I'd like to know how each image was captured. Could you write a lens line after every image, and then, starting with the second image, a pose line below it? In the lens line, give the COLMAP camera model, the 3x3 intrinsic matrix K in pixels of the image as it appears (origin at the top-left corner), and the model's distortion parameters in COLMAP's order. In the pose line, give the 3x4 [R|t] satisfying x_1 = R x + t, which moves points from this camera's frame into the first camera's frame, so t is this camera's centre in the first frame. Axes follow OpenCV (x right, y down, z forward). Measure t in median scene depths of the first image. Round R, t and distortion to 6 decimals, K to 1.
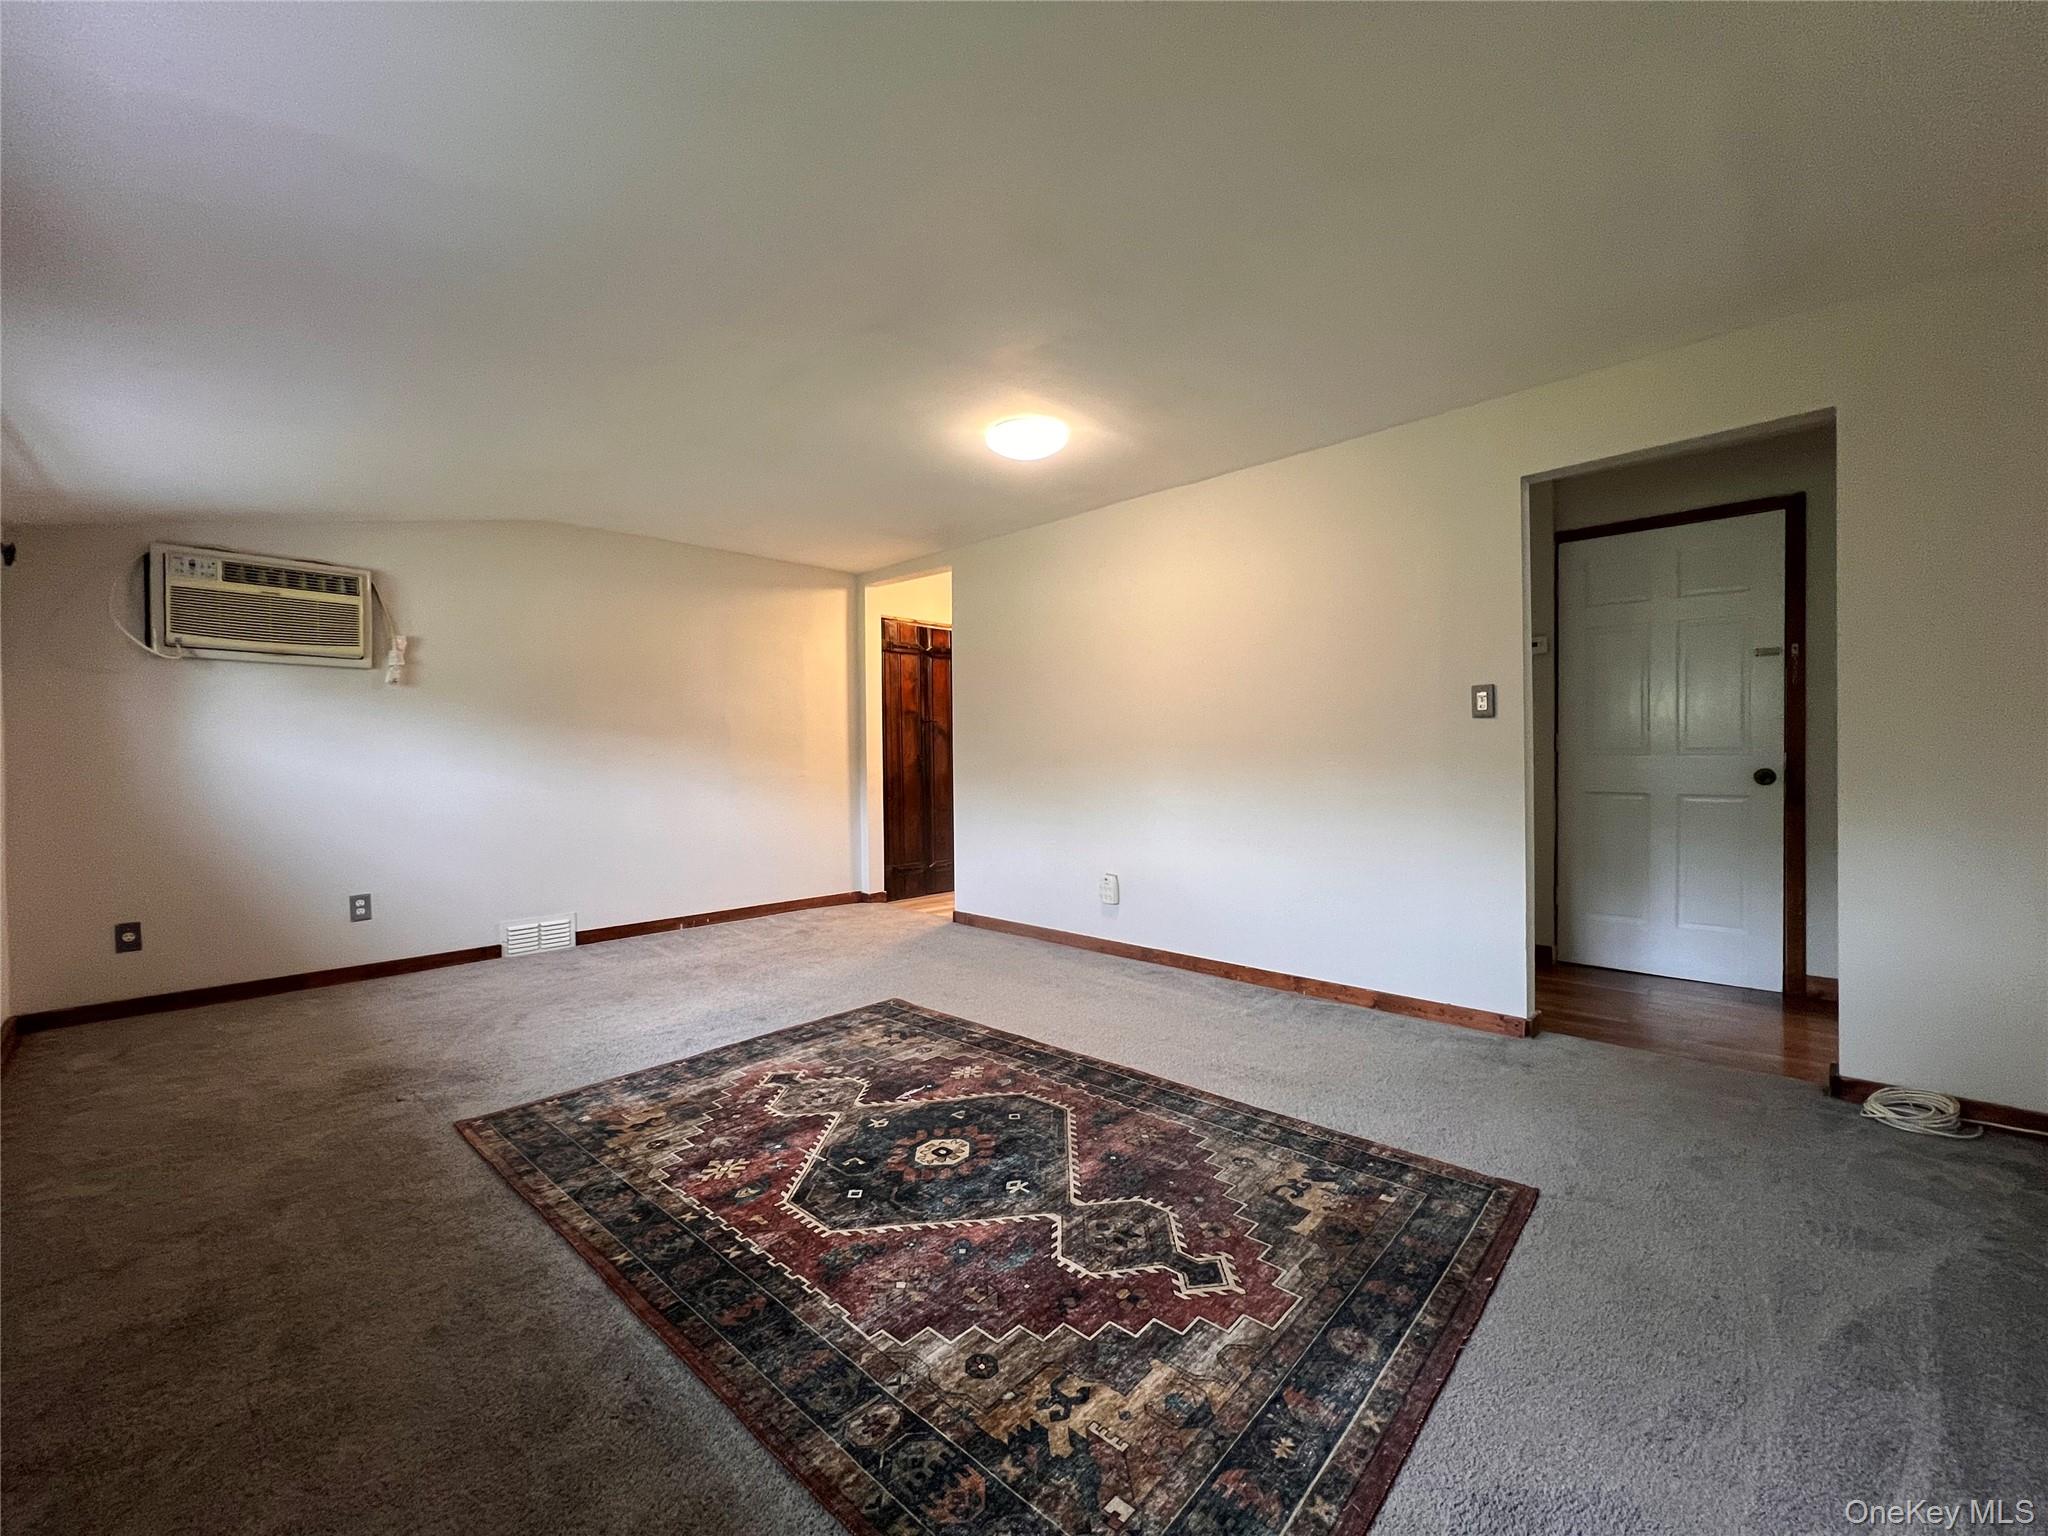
lens RADIAL K [[822.6, 0, 1025.4], [0, 822.6, 767.0], [0, 0, 1]] dist [-0.001275, 0.000222]
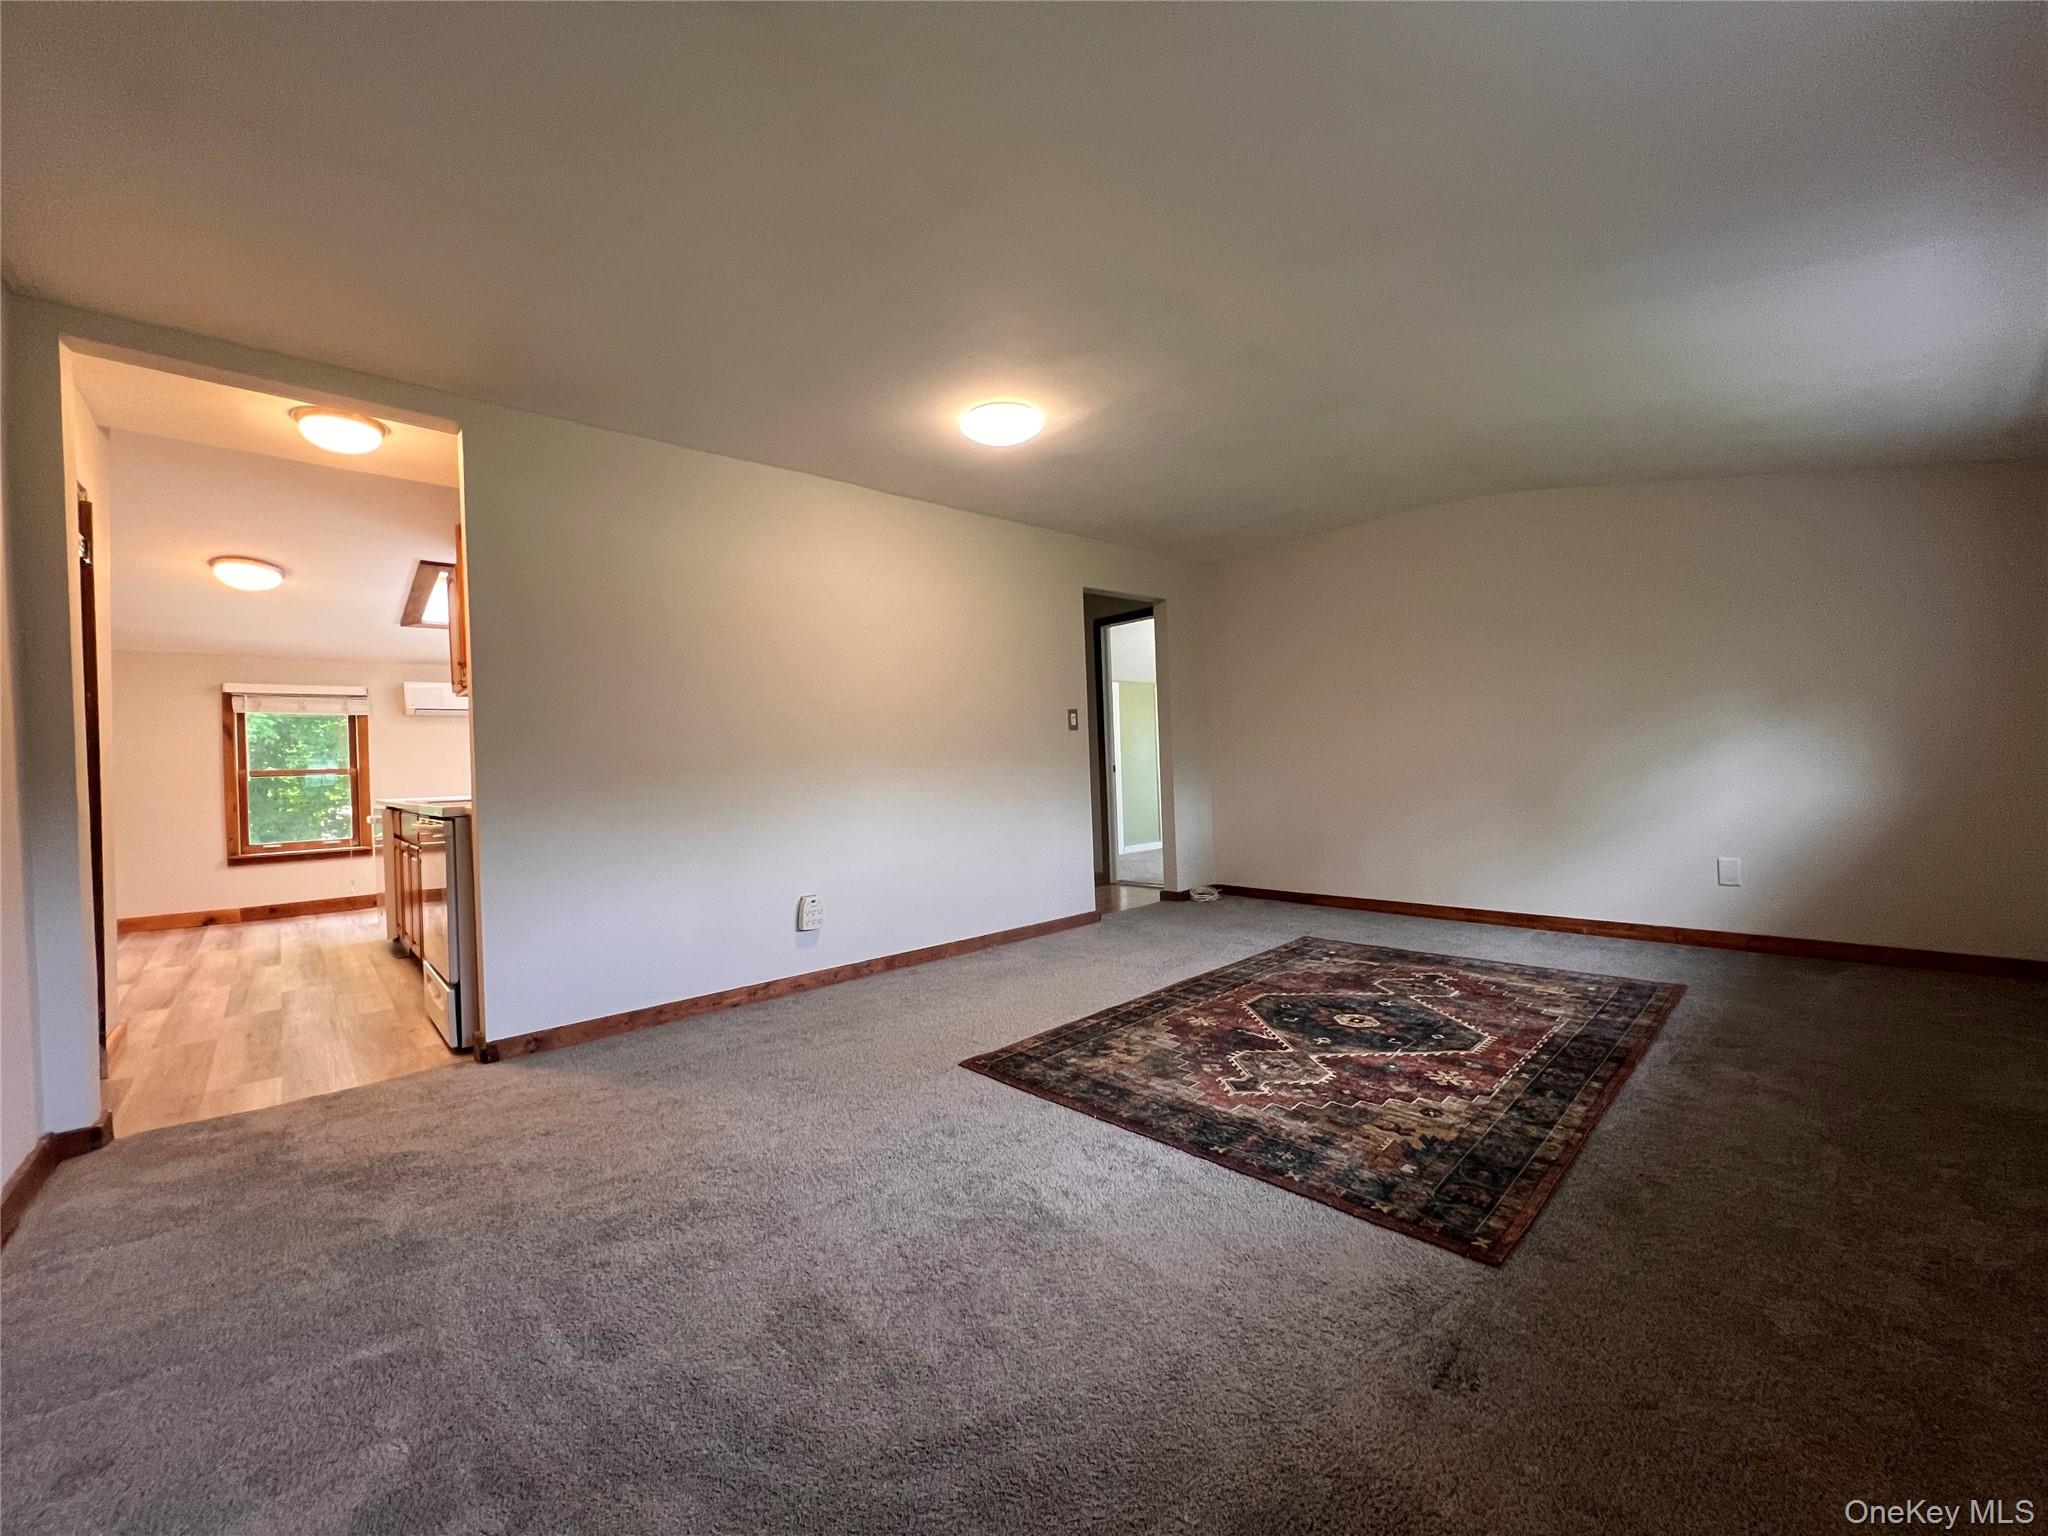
lens RADIAL K [[822.6, 0, 1025.4], [0, 822.6, 767.0], [0, 0, 1]] dist [-0.001275, 0.000222]
pose [[0.063702, 0.002348, 0.997966, -1.351523], [0.051720, 0.998646, -0.005650, 0.021790], [-0.996628, 0.051974, 0.063494, 1.292916]]
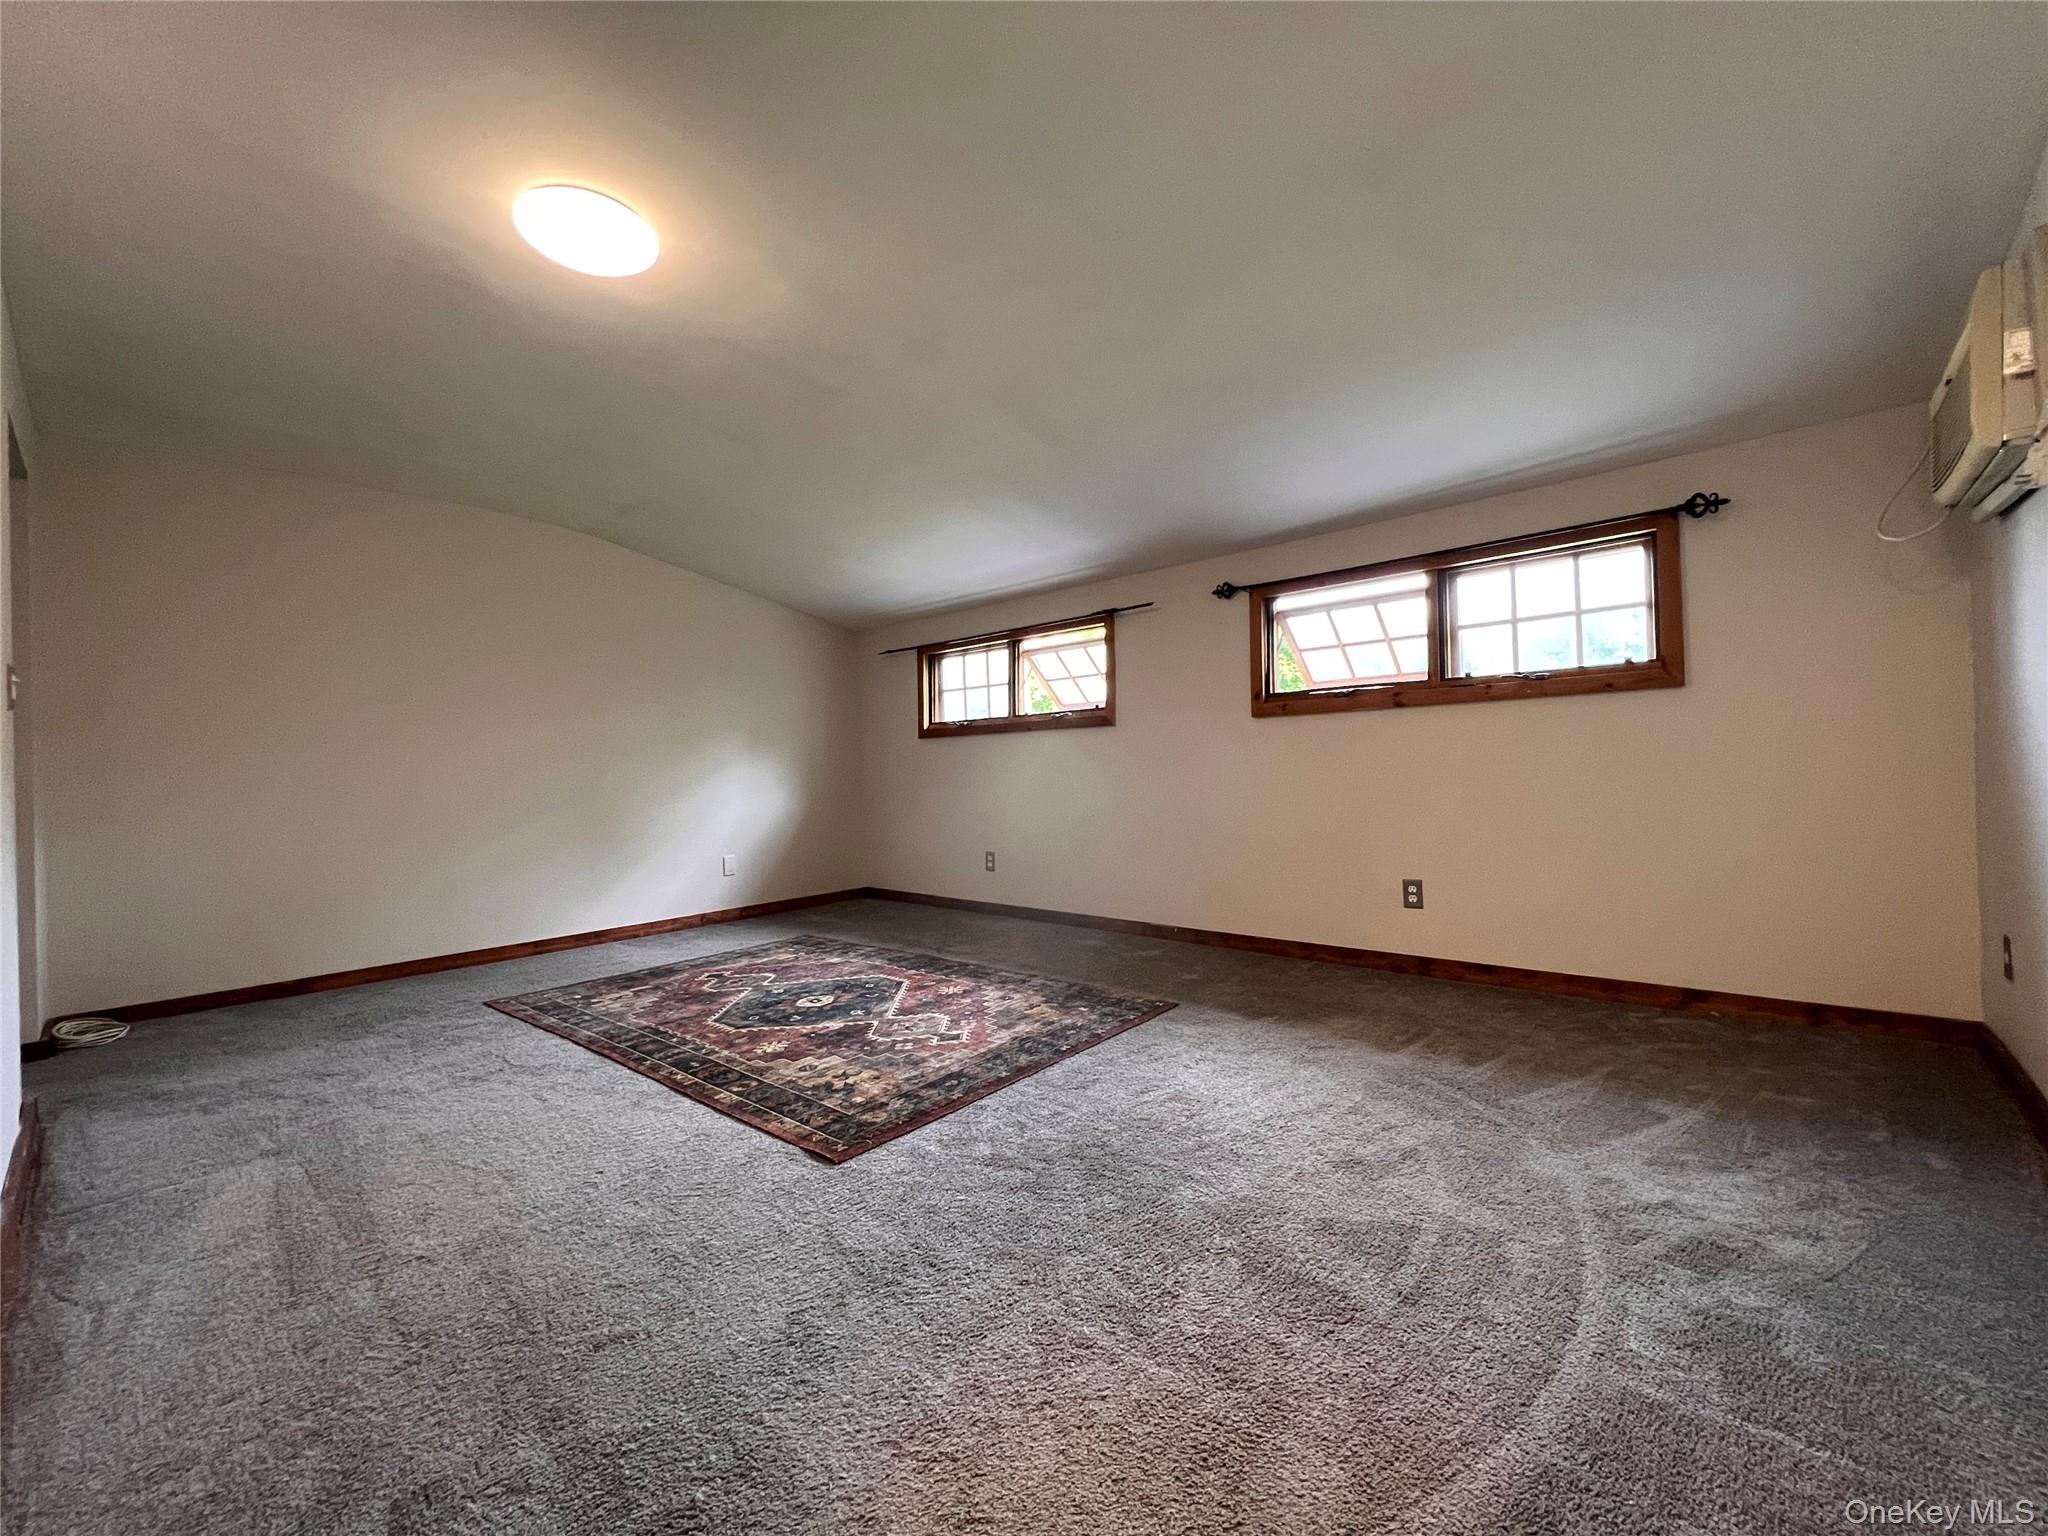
lens RADIAL K [[826.0, 0, 1024.0], [0, 826.0, 768.0], [0, 0, 1]] dist [0.000305, -0.000020]
pose [[-0.998703, 0.039070, -0.032660, -0.410853], [0.038566, 0.999129, 0.015919, 0.019528], [0.033253, 0.014639, -0.999340, 2.291061]]
